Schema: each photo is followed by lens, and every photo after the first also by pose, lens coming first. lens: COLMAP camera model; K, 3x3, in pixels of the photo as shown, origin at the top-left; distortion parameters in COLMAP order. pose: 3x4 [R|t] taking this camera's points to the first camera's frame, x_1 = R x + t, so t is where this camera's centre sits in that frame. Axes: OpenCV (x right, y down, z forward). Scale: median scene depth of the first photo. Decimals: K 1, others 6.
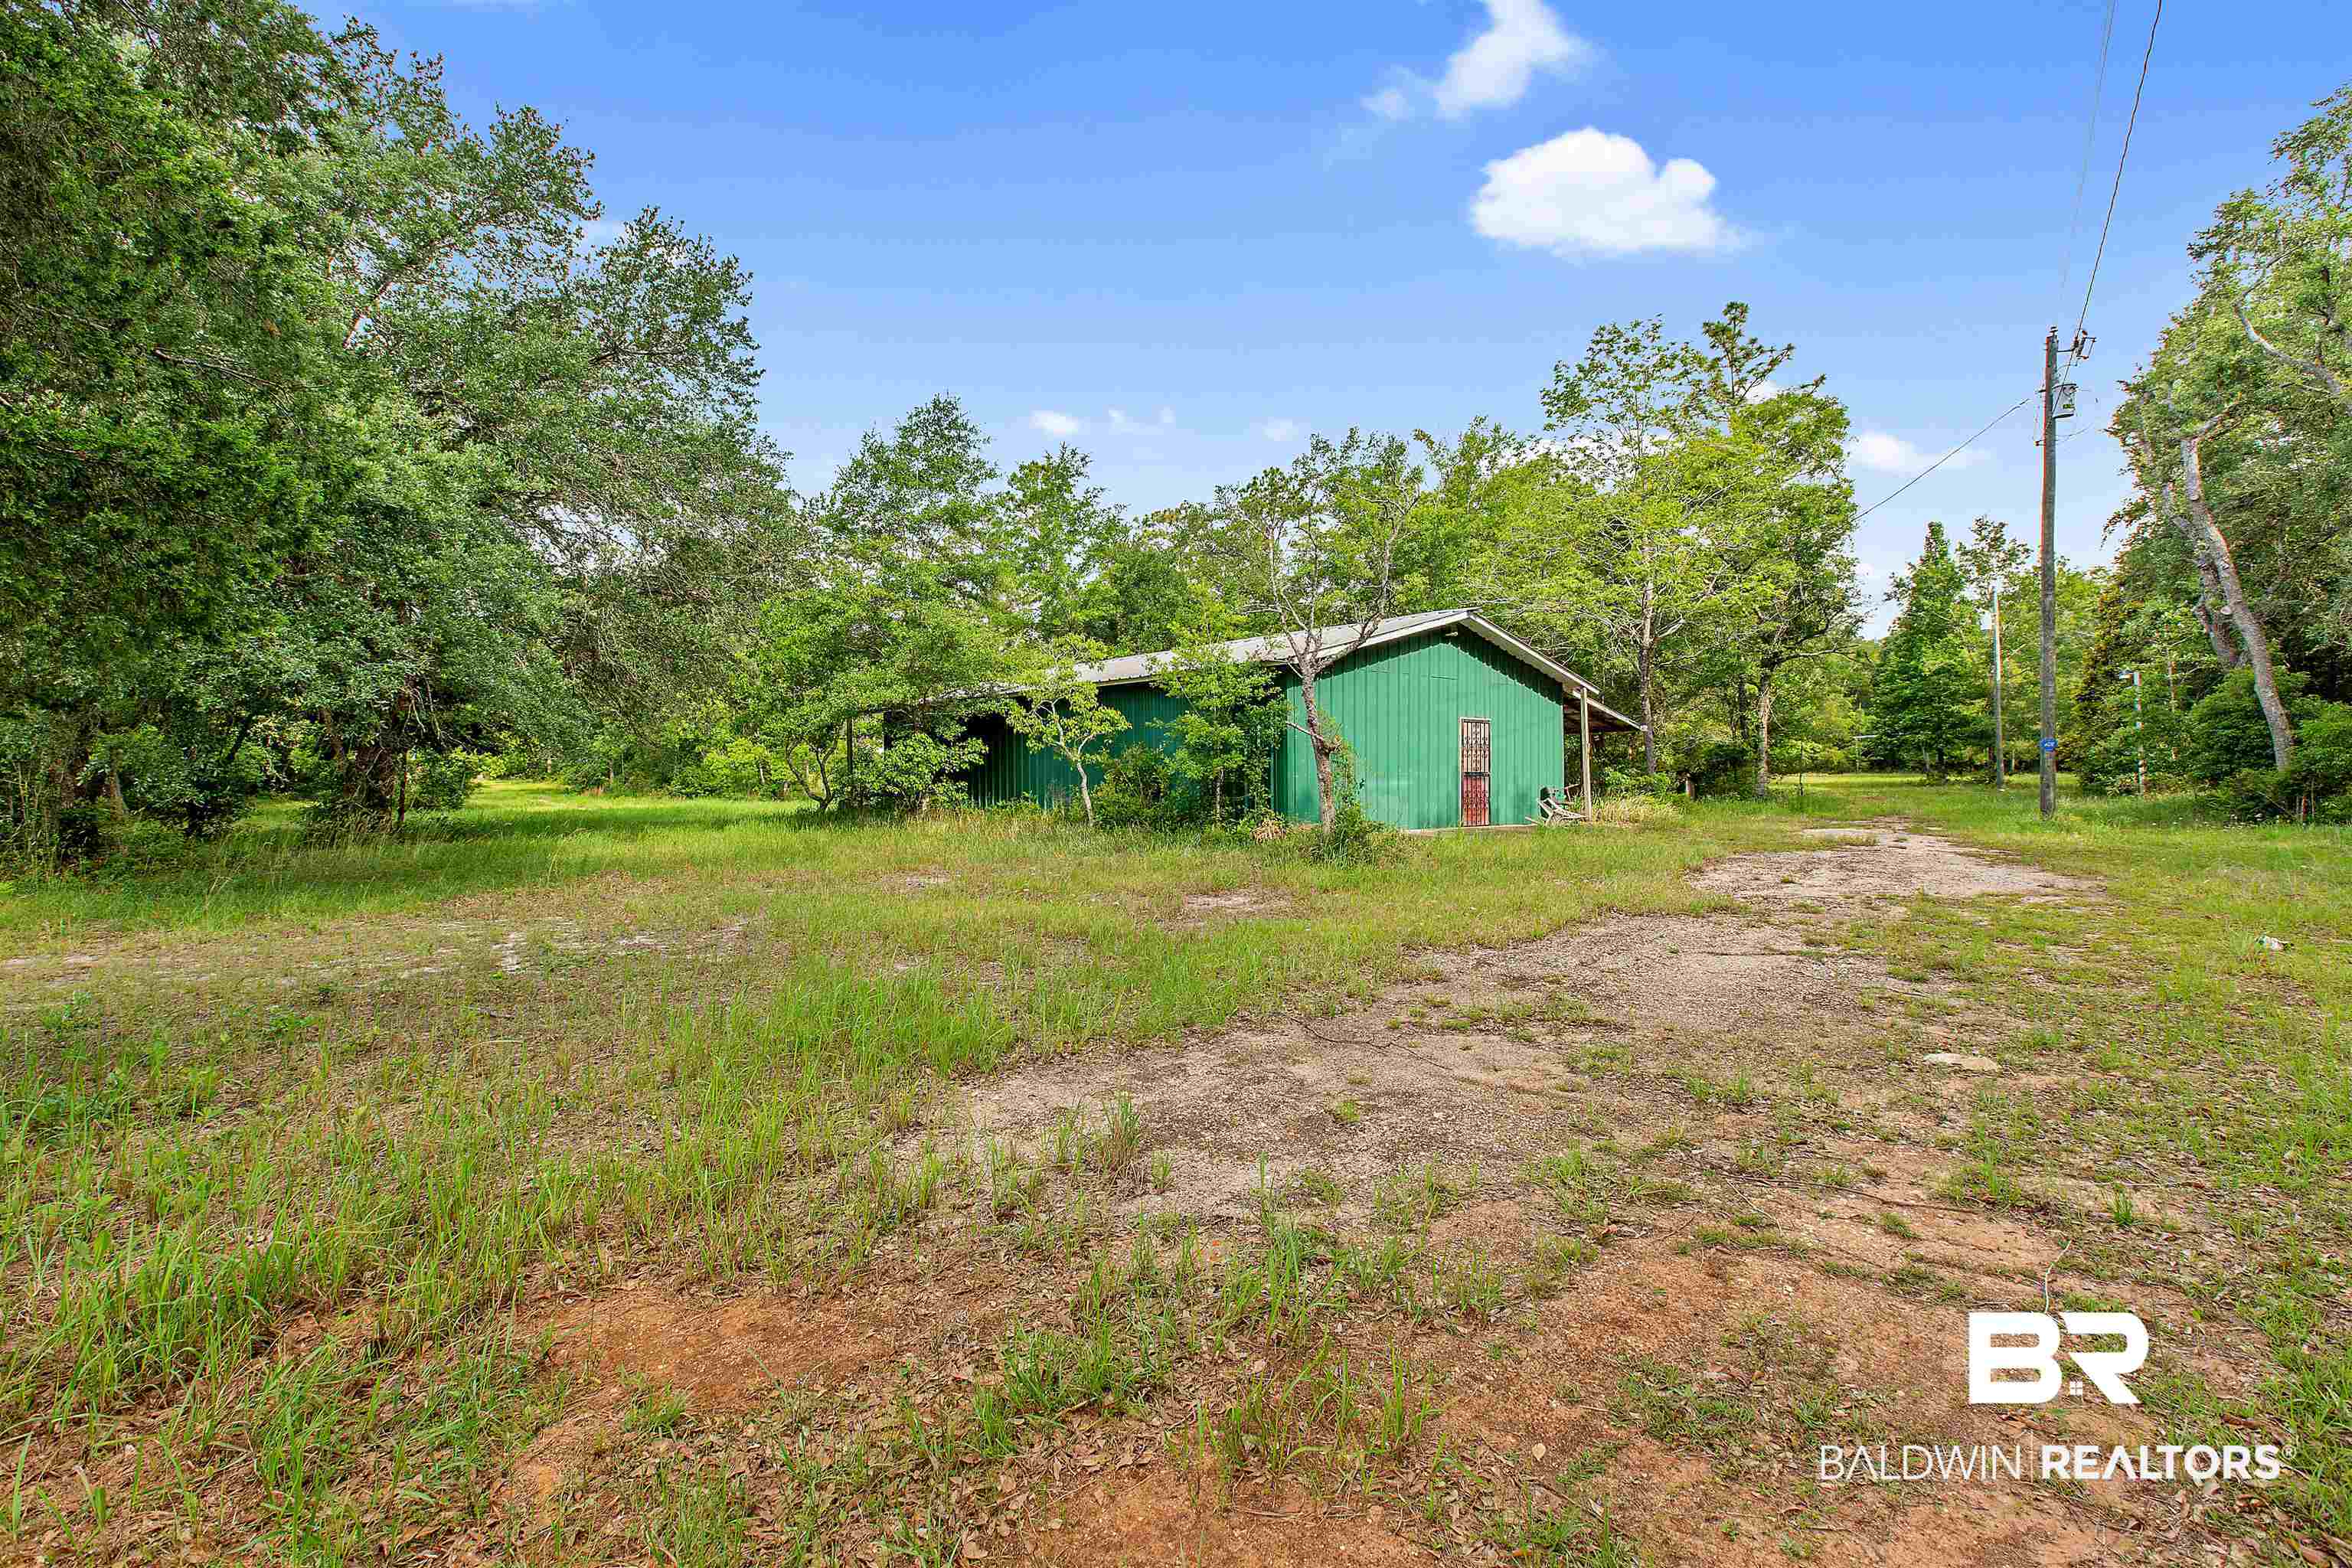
lens RADIAL K [[1071.8, 0, 1160.7], [0, 1071.8, 778.7], [0, 0, 1]] dist [-0.000194, -0.001311]
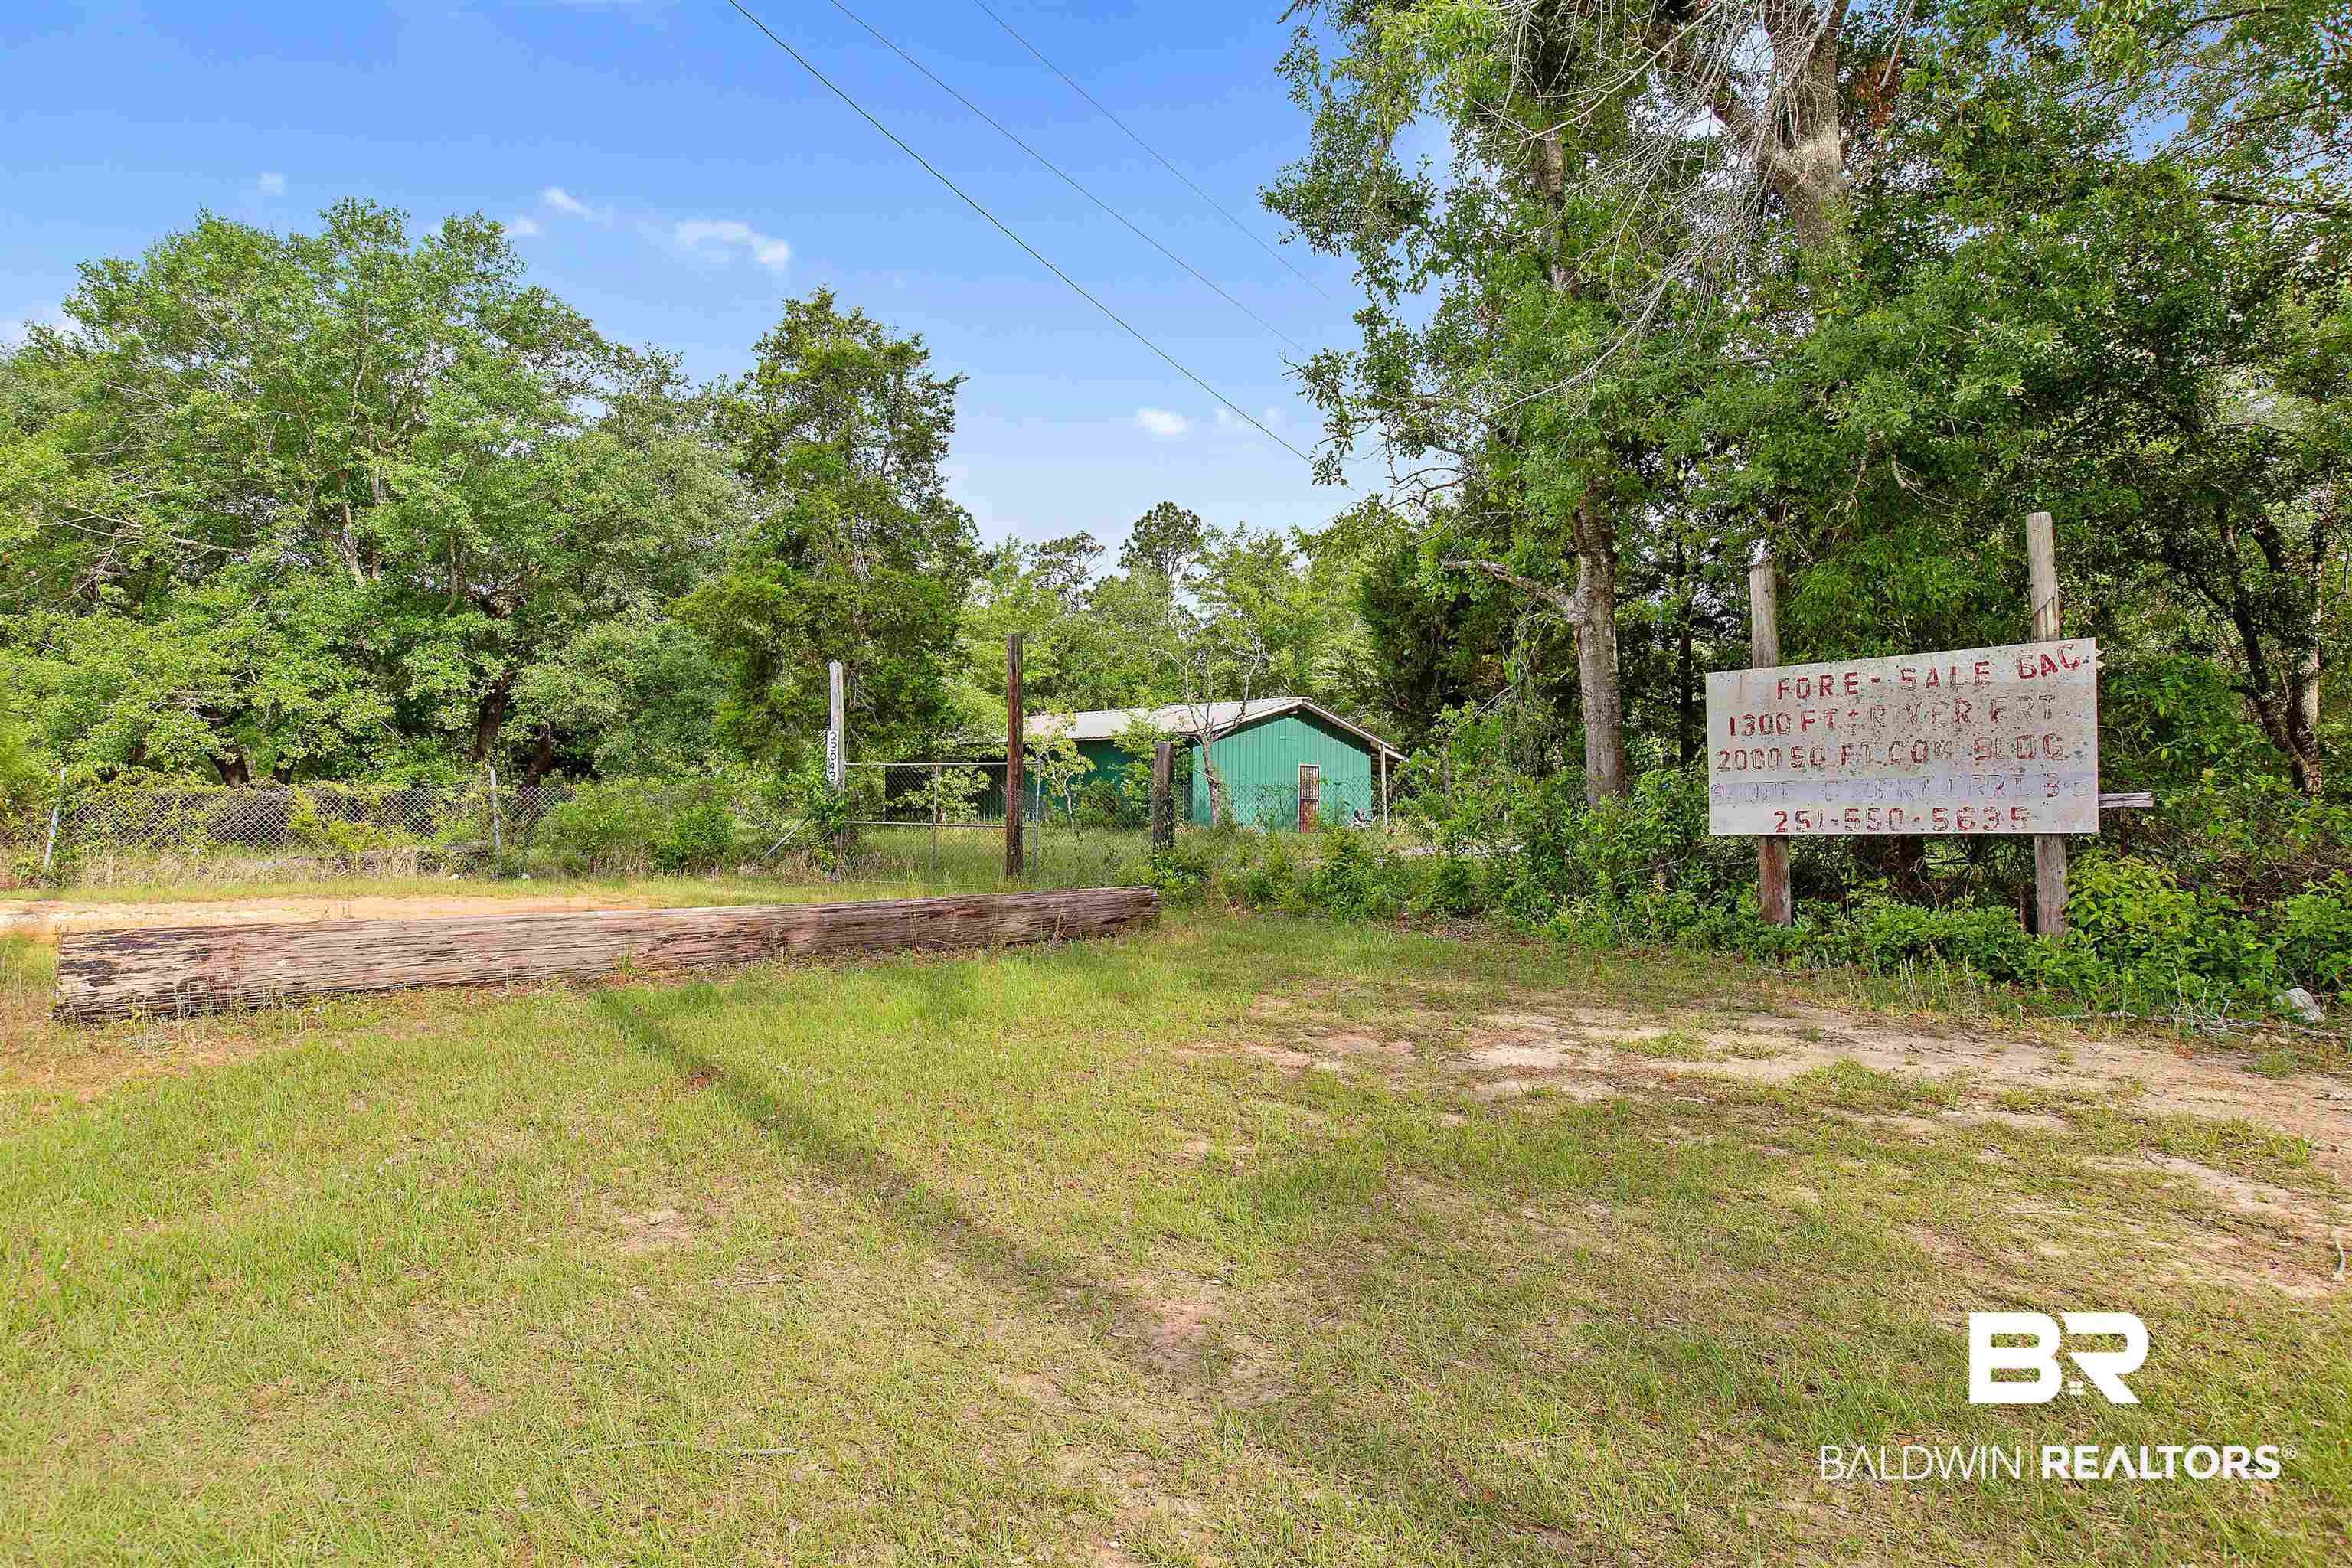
lens RADIAL K [[1282.5, 0, 1155.9], [0, 1282.5, 780.0], [0, 0, 1]] dist [-0.005272, -0.000358]
pose [[0.994321, 0.013675, 0.105543, -0.138578], [-0.011159, 0.999640, -0.024388, 0.015566], [-0.105838, 0.023072, 0.994116, -0.911489]]
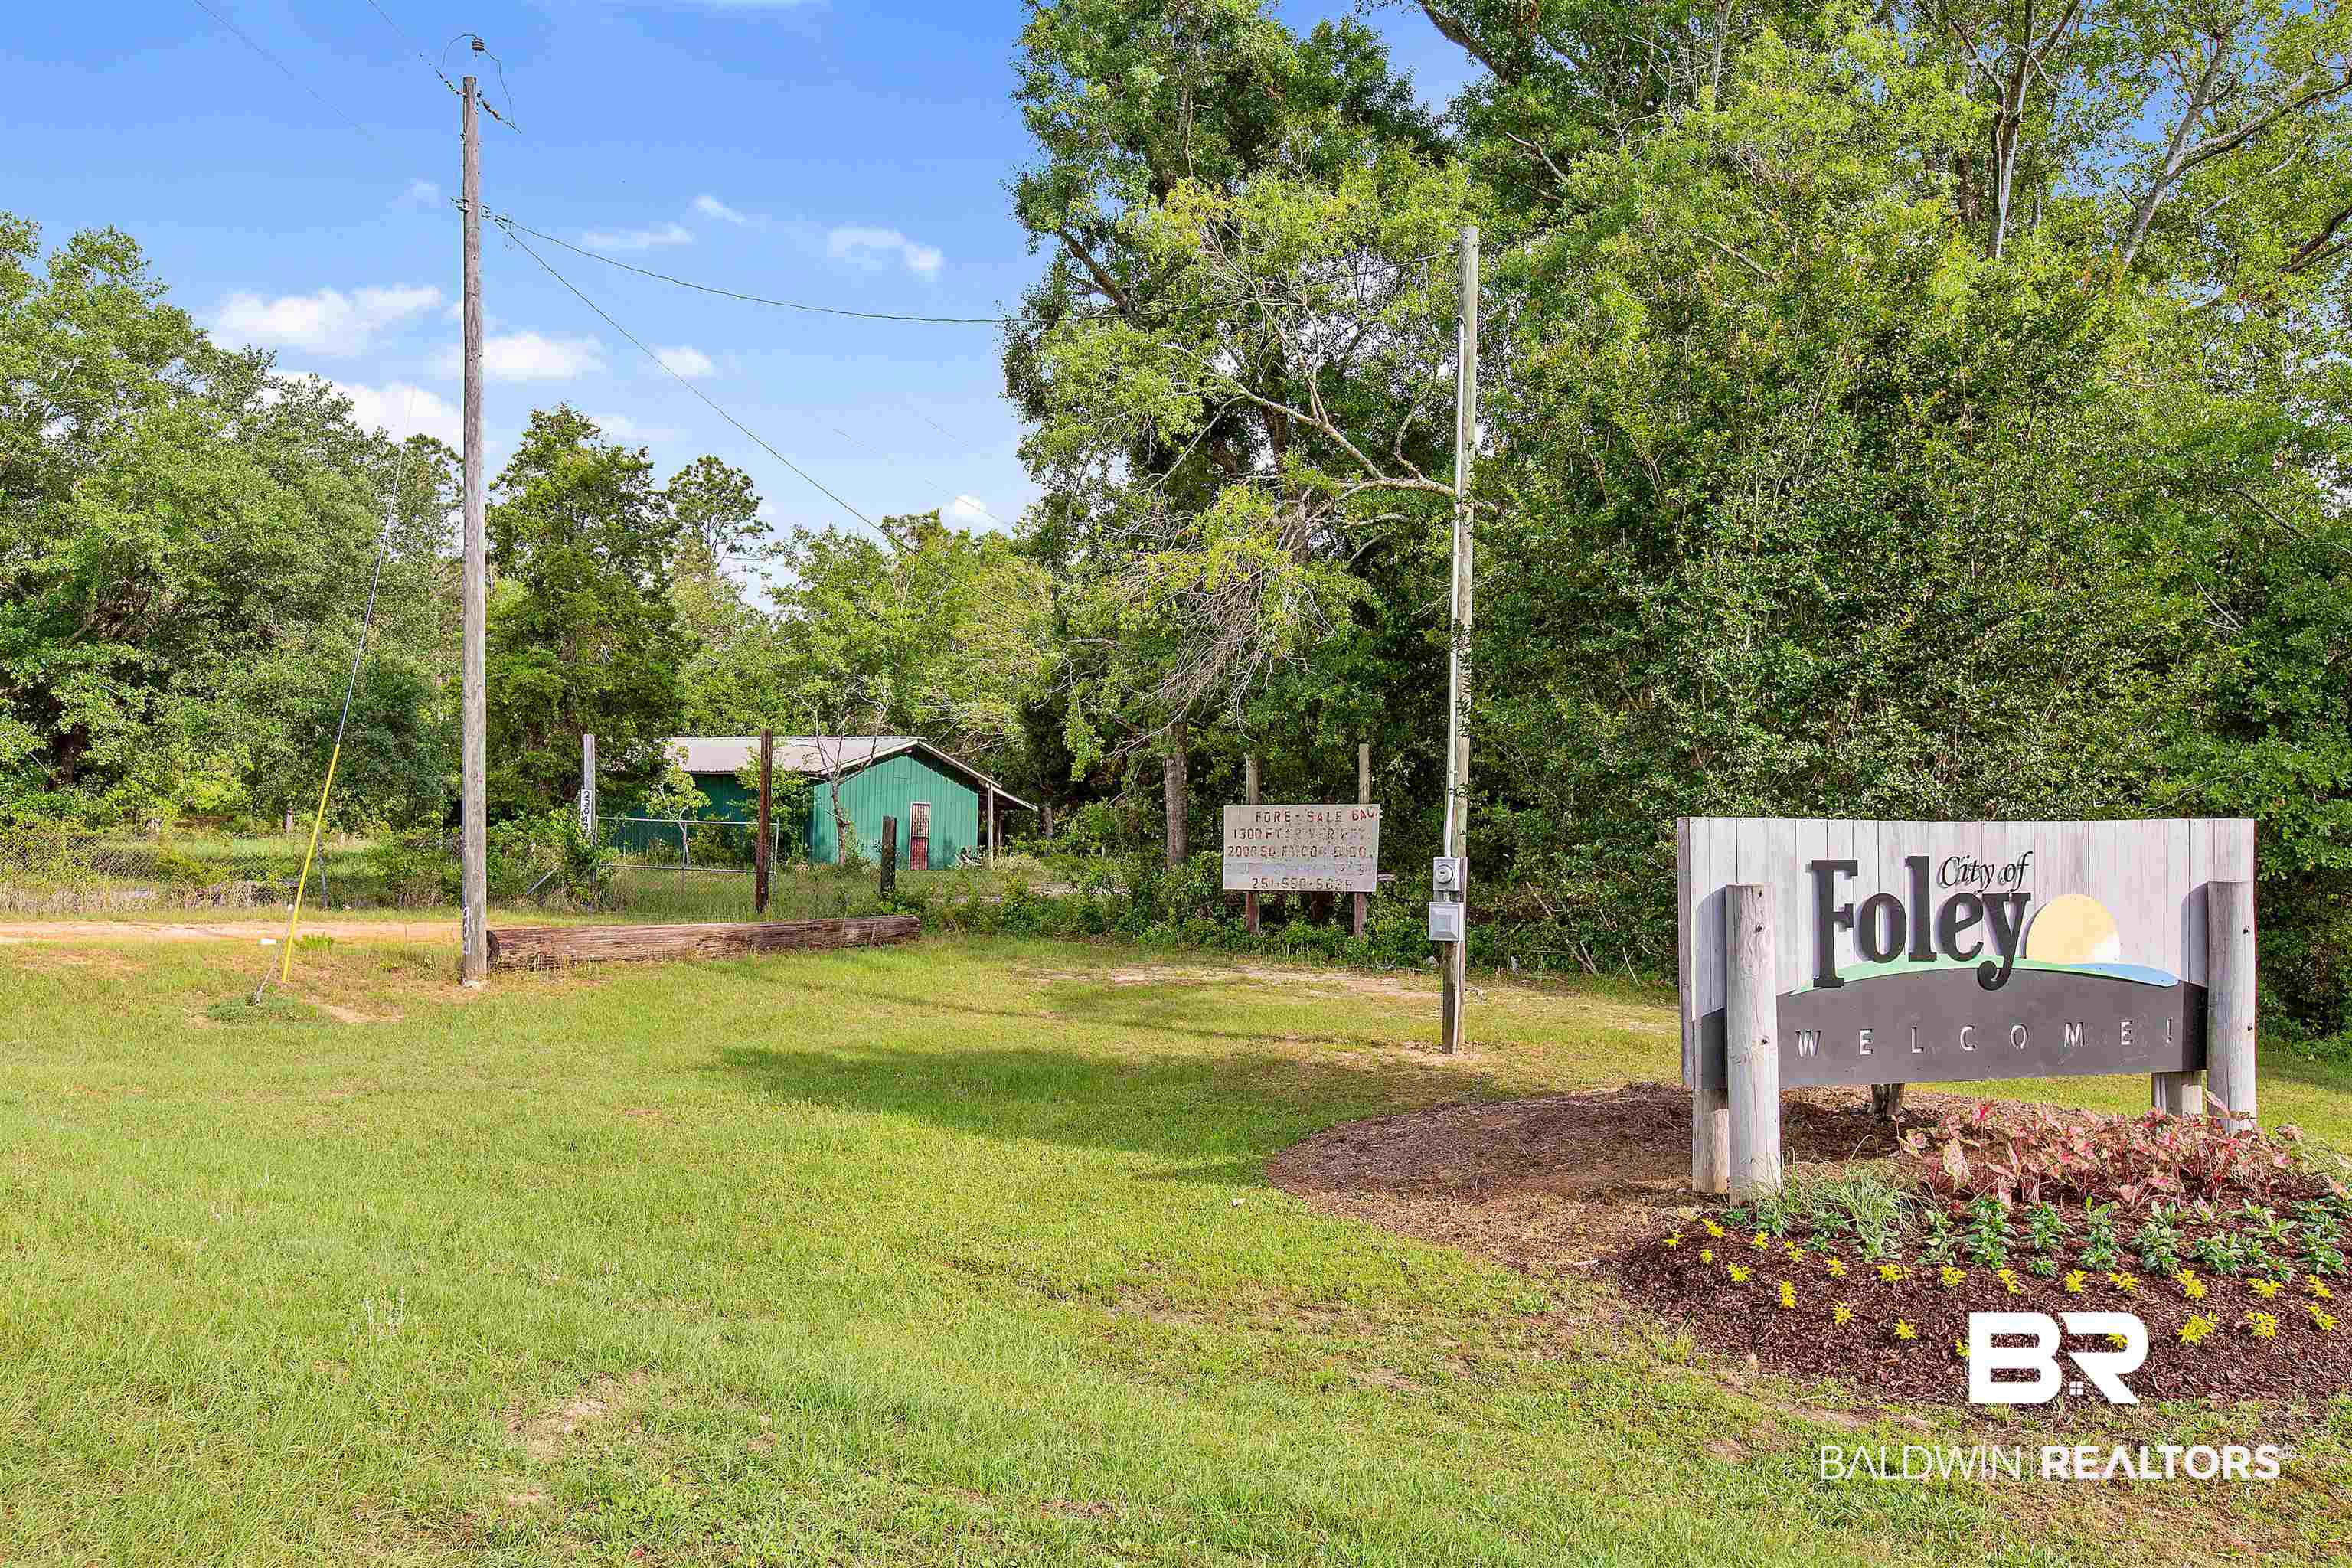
lens RADIAL K [[1714.3, 0, 1164.0], [0, 1714.3, 774.5], [0, 0, 1]] dist [0.030669, 0.004793]
pose [[0.915377, 0.044704, 0.400108, -0.428644], [-0.031841, 0.998742, -0.038742, -0.011947], [-0.401337, 0.022723, 0.915649, -1.594884]]
